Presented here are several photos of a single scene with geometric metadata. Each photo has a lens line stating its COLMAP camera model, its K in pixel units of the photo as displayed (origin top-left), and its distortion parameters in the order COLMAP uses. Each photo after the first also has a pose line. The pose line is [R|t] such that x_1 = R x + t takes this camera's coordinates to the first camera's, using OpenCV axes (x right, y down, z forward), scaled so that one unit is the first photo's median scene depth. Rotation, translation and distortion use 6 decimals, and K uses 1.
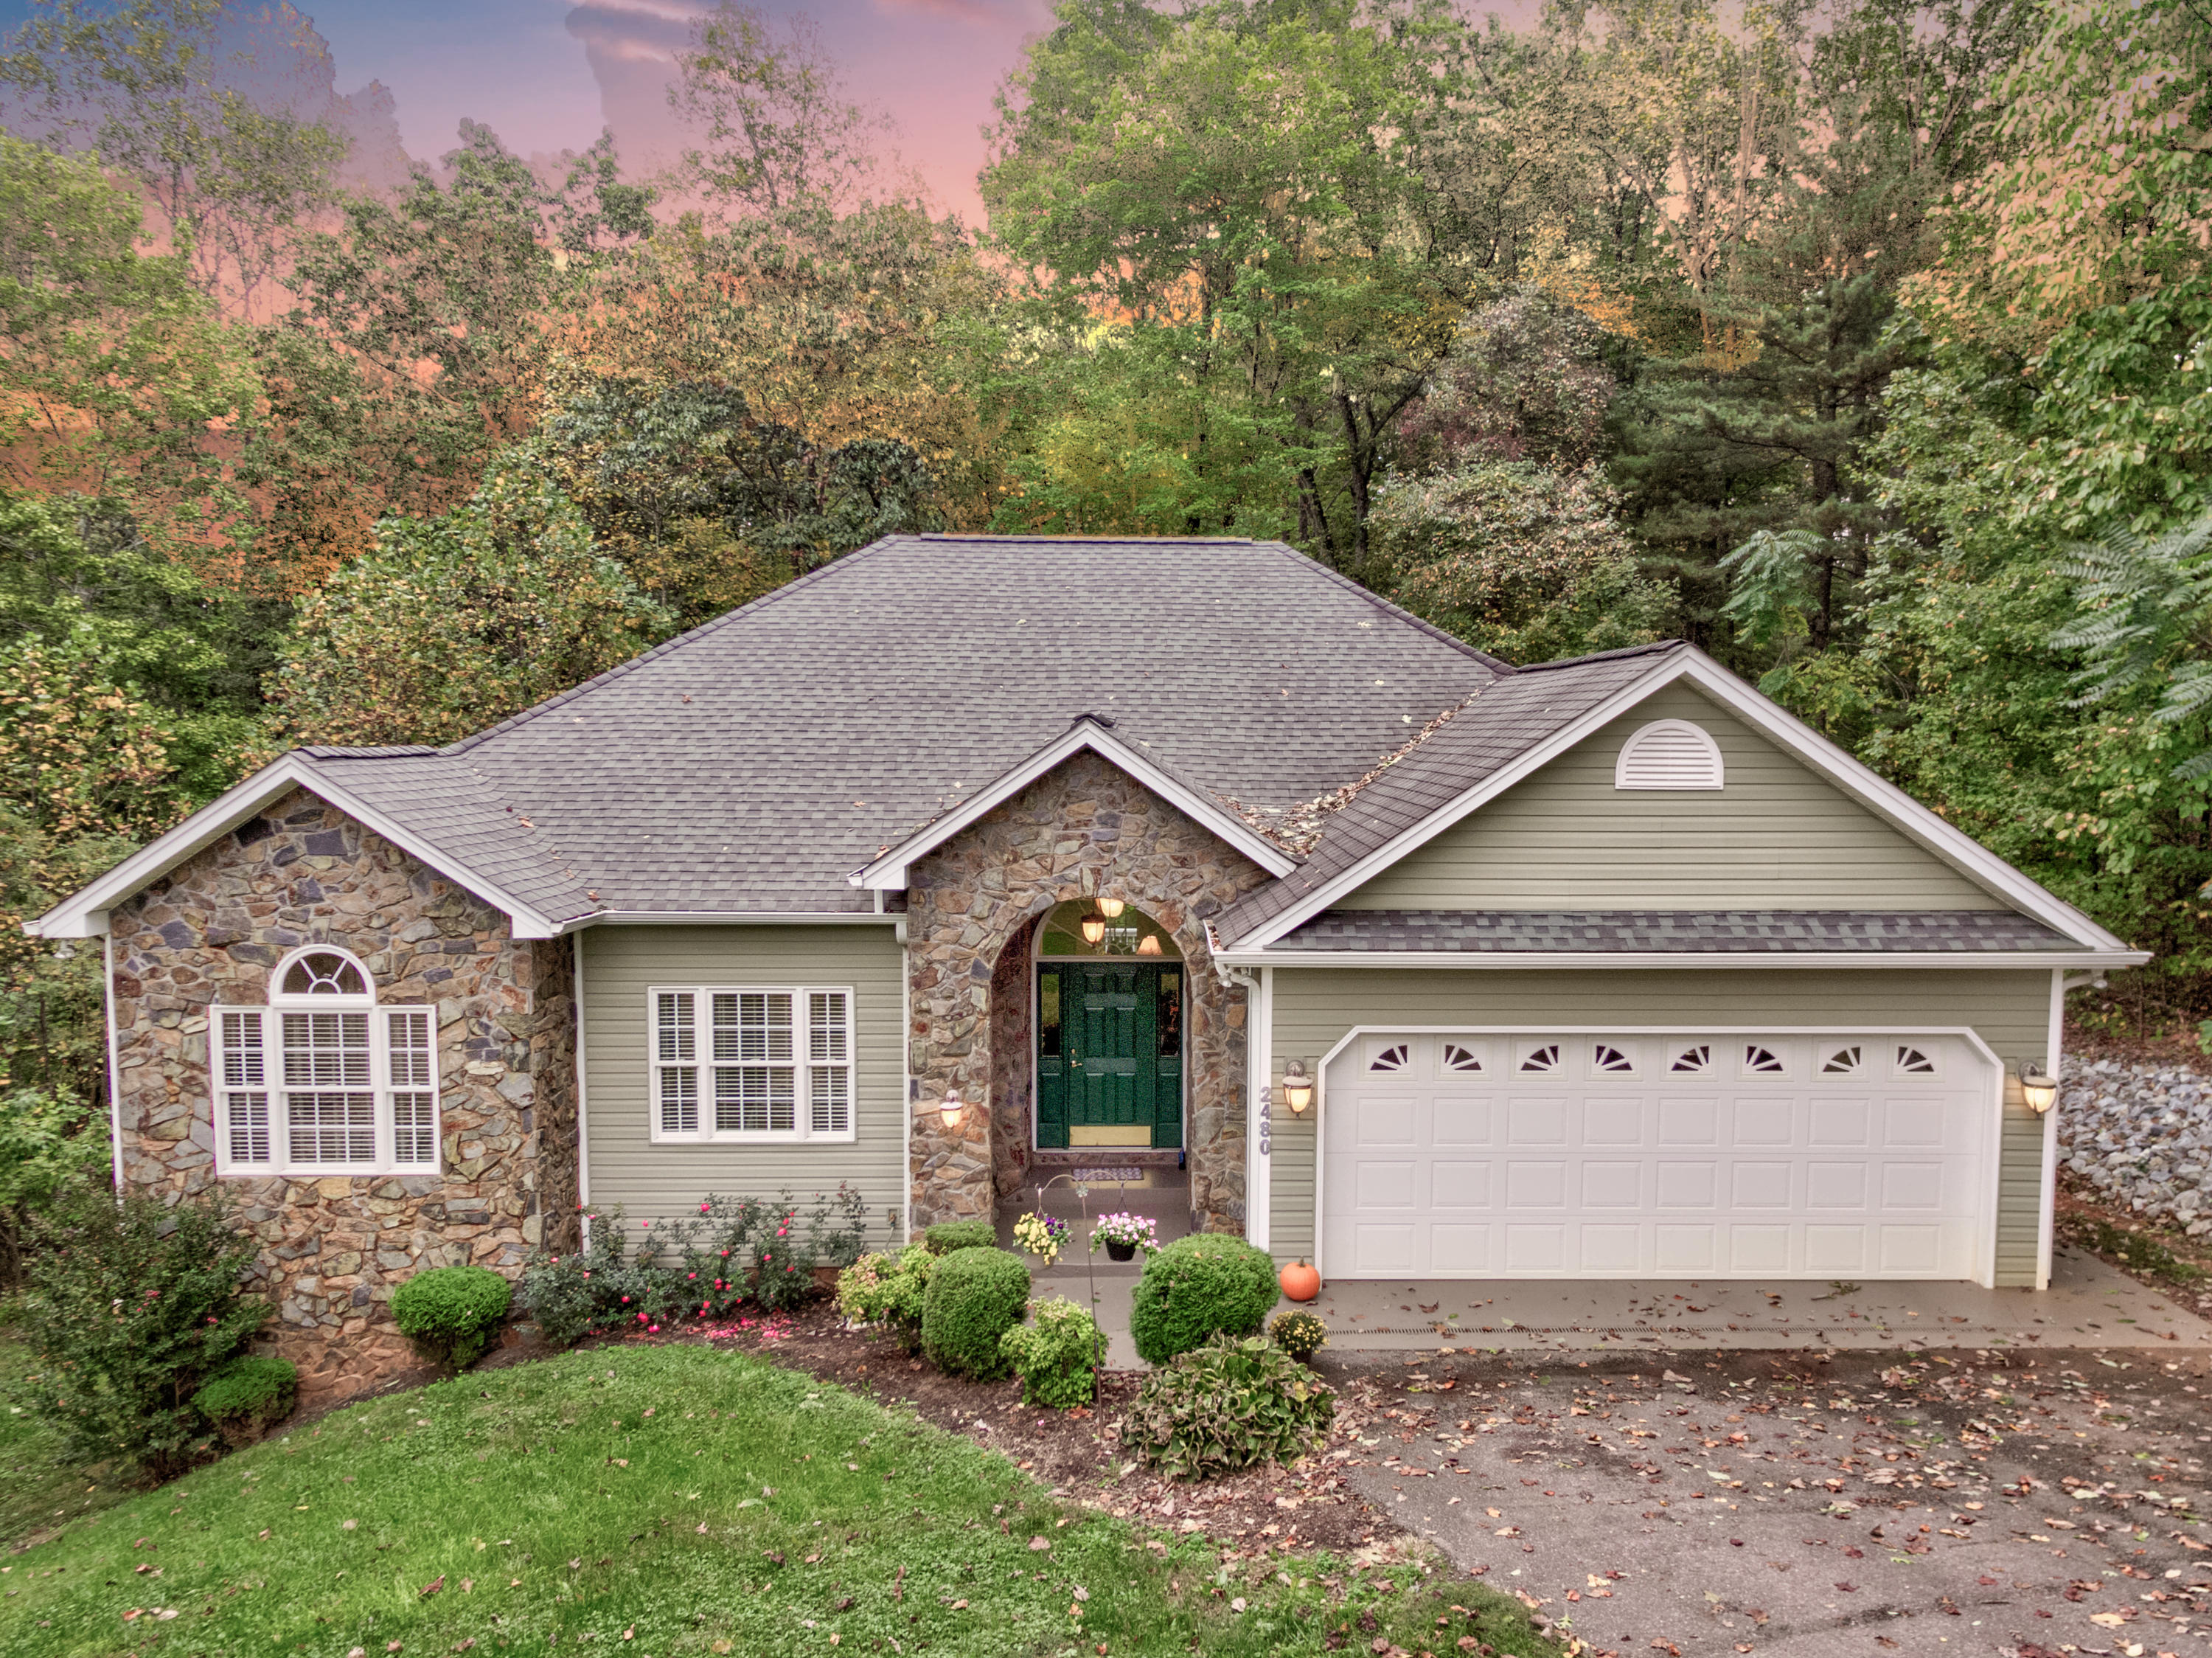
lens RADIAL K [[1314.2, 0, 1270.0], [0, 1314.2, 864.3], [0, 0, 1]] dist [0.040060, -0.028010]
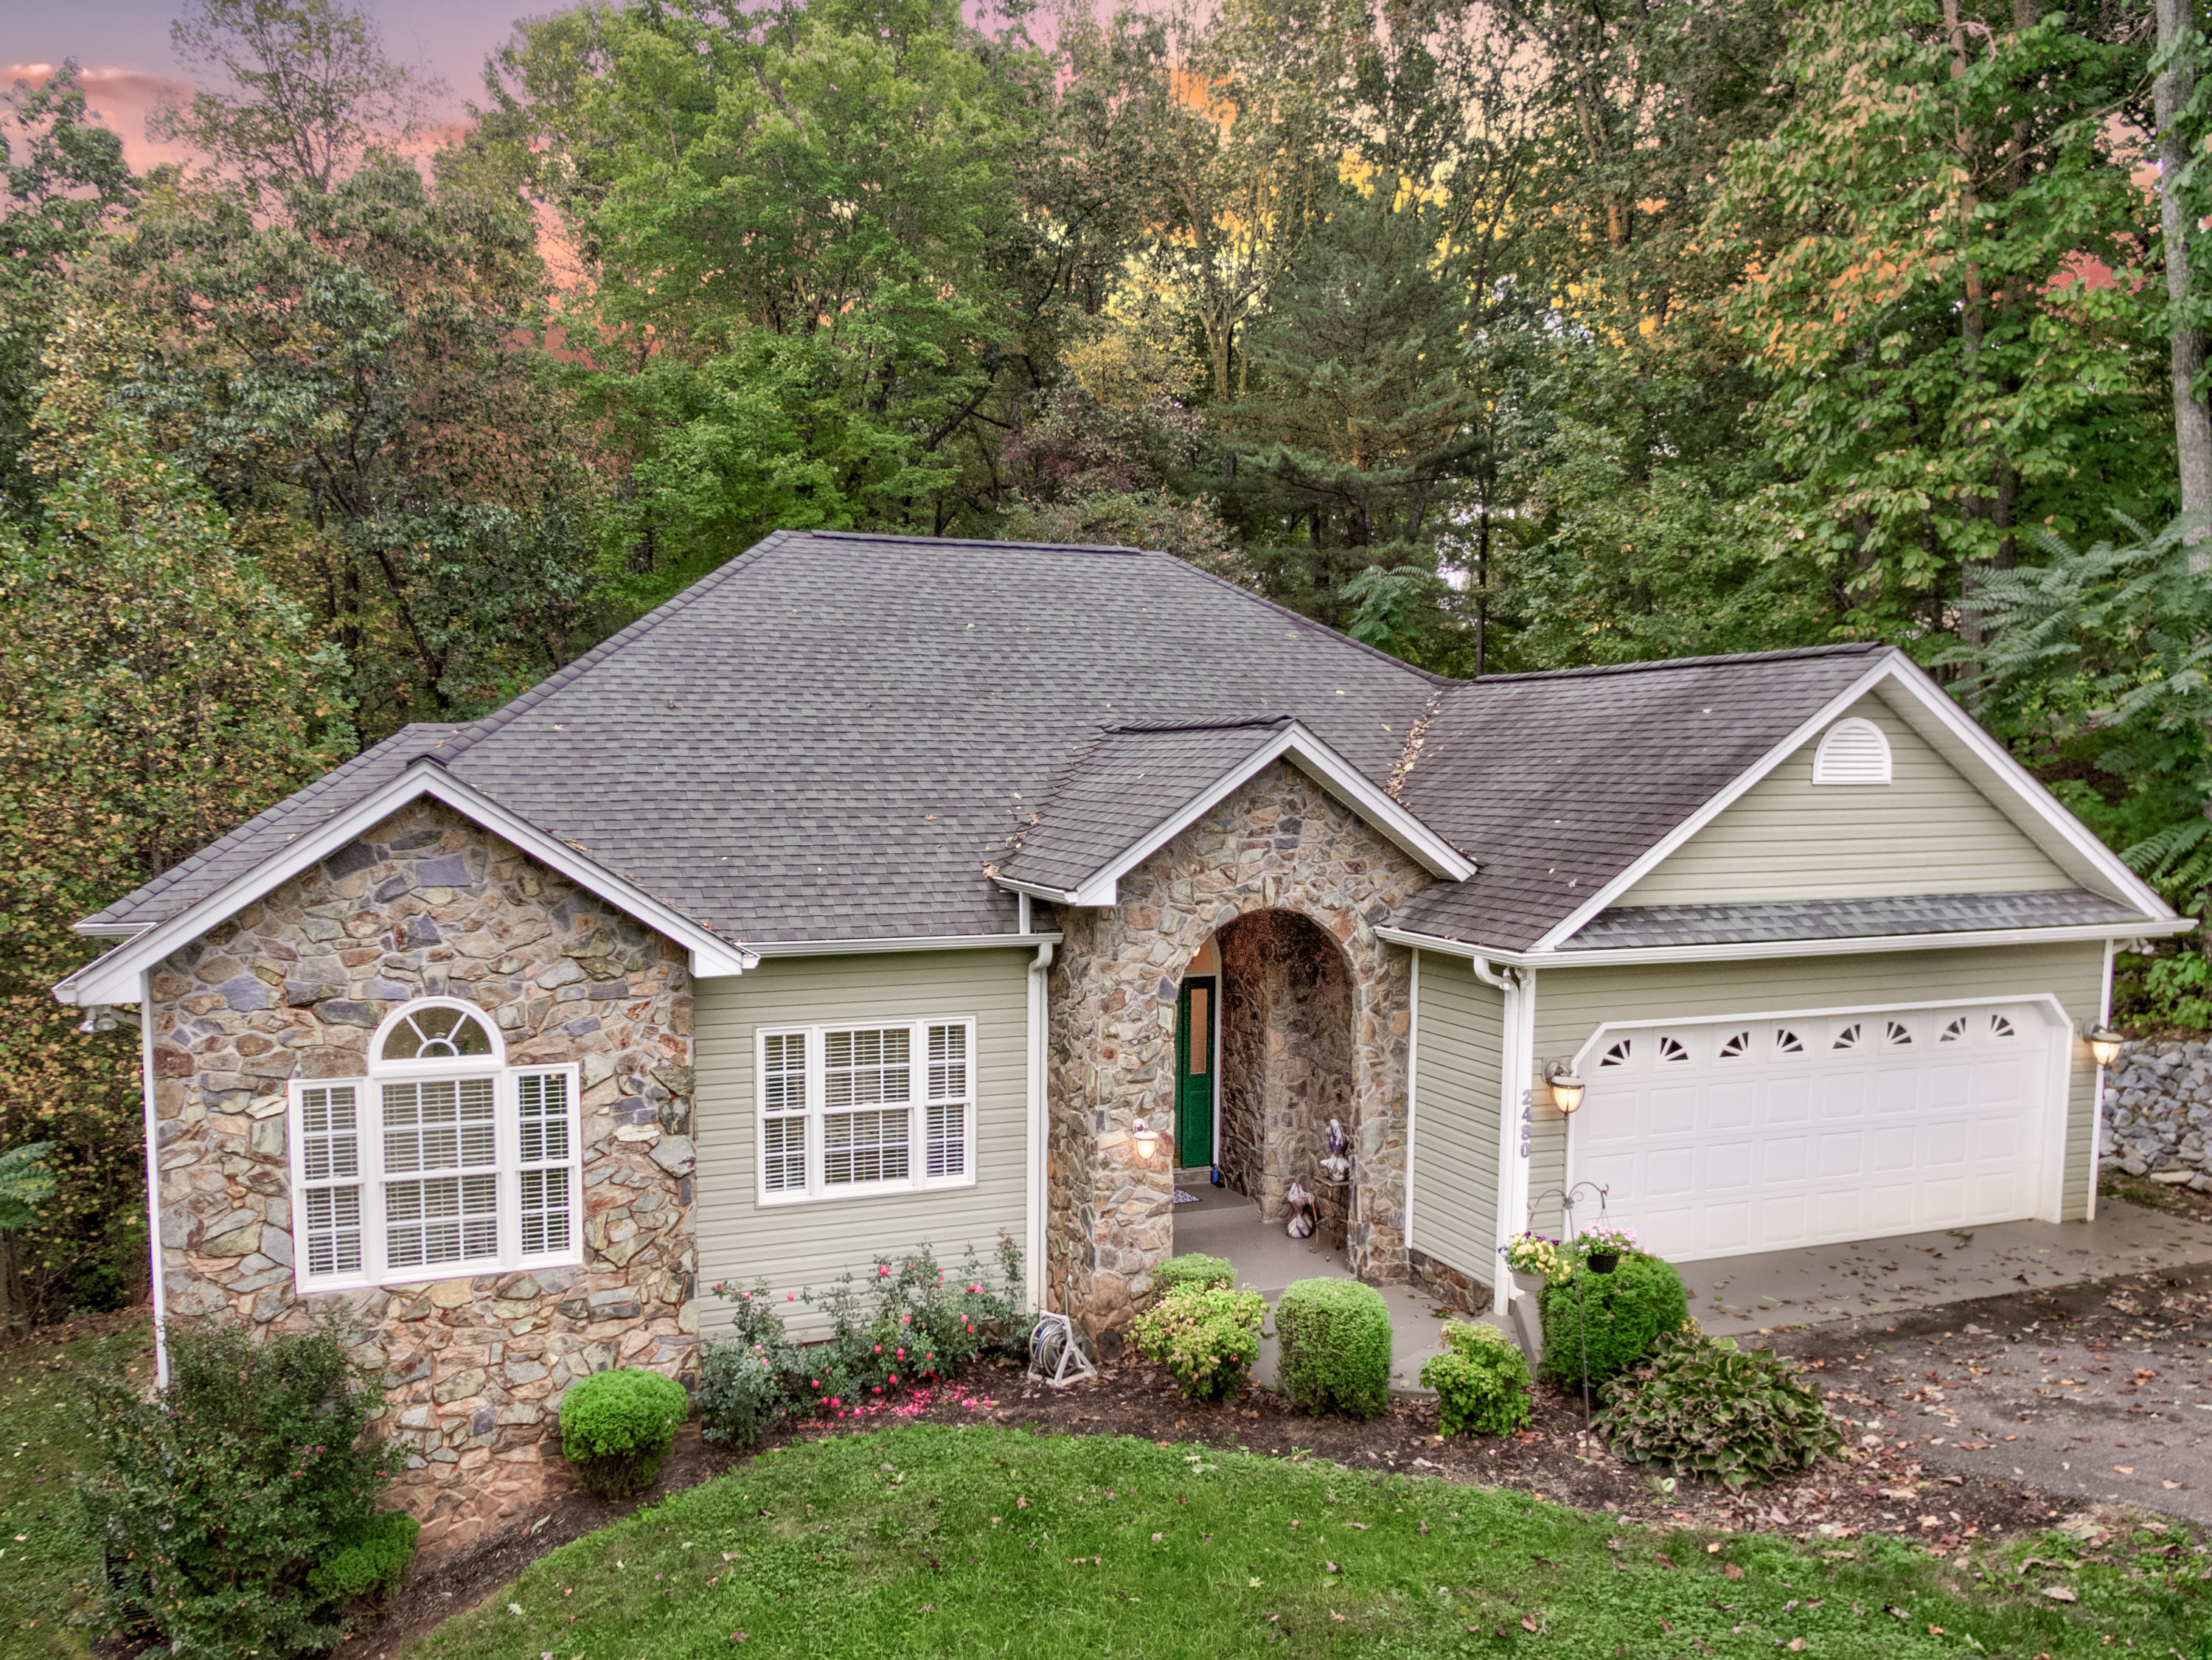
lens RADIAL K [[1280.6, 0, 1105.2], [0, 1280.6, 893.5], [0, 0, 1]] dist [0.036275, -0.024994]
pose [[0.967719, -0.032645, 0.249909, -0.503169], [0.031147, 0.999465, 0.009947, 0.001902], [-0.250100, -0.001842, 0.968218, 0.130708]]
